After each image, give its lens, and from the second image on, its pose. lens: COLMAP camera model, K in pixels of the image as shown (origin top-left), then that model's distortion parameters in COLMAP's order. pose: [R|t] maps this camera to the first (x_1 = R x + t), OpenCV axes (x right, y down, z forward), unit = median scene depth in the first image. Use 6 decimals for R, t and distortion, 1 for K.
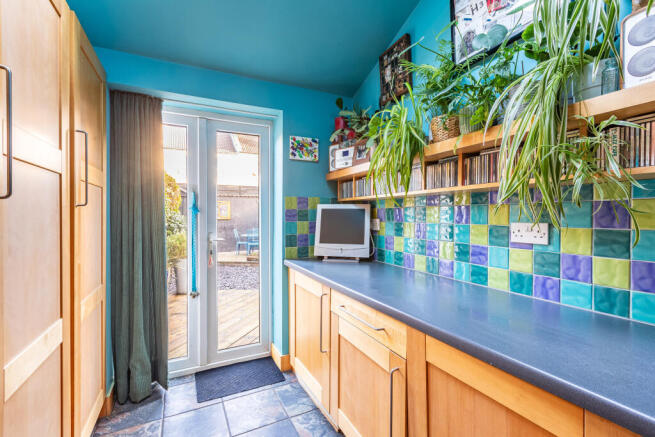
lens RADIAL K [[299.8, 0, 325.3], [0, 299.8, 217.6], [0, 0, 1]] dist [0.001916, 0.000535]
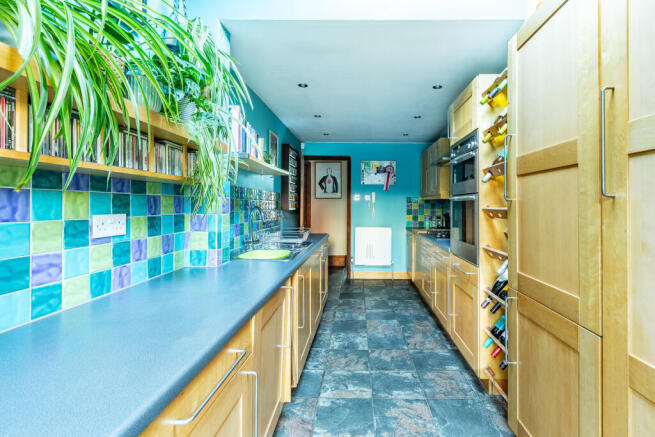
lens RADIAL K [[299.8, 0, 340.5], [0, 299.8, 204.2], [0, 0, 1]] dist [0.001916, 0.000535]
pose [[-0.872825, -0.000925, 0.488033, -0.346611], [0.000732, 0.999995, 0.003204, -0.014126], [-0.488033, 0.003153, -0.872819, 1.265764]]
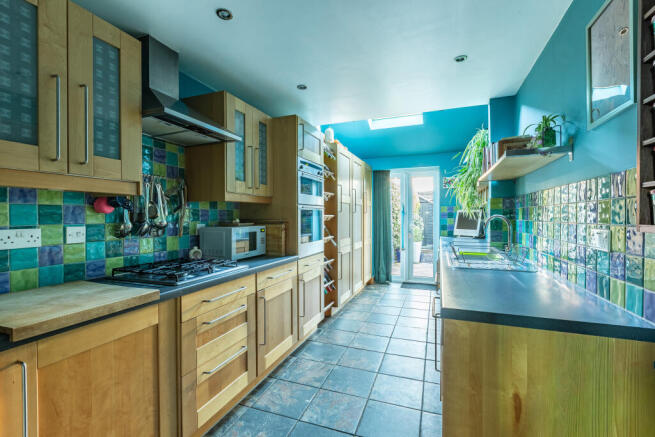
lens RADIAL K [[299.8, 0, 326.4], [0, 299.8, 219.2], [0, 0, 1]] dist [0.001916, 0.000535]
pose [[0.692823, 0.003527, -0.721099, 1.343801], [-0.004994, 0.999988, 0.000093, 0.038152], [0.721091, 0.003537, 0.692832, -1.687401]]
